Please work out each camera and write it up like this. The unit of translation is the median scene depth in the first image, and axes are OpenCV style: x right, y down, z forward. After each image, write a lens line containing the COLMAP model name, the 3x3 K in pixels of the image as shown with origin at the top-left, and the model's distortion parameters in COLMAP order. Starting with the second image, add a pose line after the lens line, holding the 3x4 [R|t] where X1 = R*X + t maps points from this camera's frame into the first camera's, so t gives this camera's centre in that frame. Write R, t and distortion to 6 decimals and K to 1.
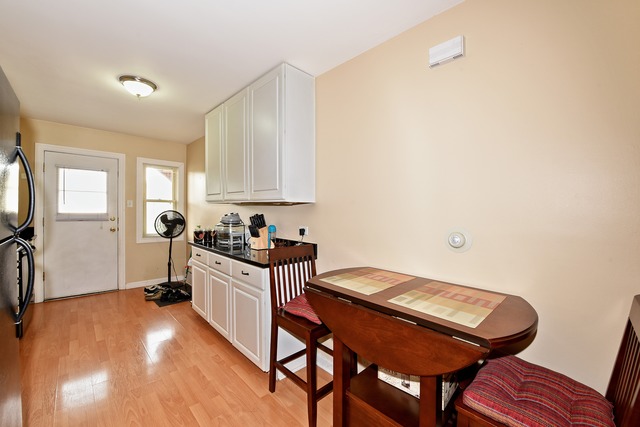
lens RADIAL K [[263.7, 0, 318.6], [0, 263.7, 212.4], [0, 0, 1]] dist [-0.000852, -0.000359]
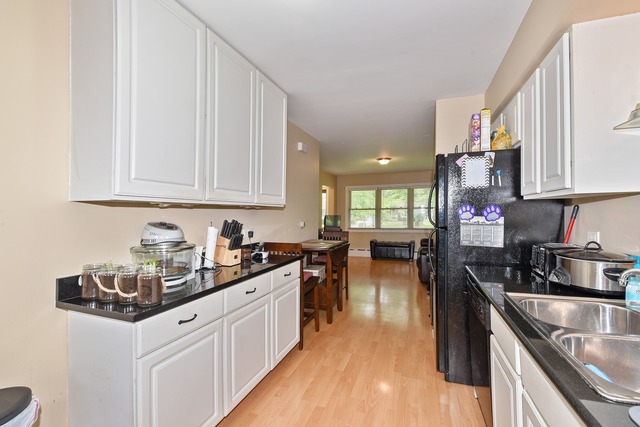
lens RADIAL K [[263.7, 0, 323.3], [0, 263.7, 212.1], [0, 0, 1]] dist [-0.000852, -0.000359]
pose [[-0.455715, 0.002452, 0.890123, -1.199202], [0.002982, 0.999995, -0.001228, -0.015396], [-0.890121, 0.002095, -0.455719, 1.263957]]
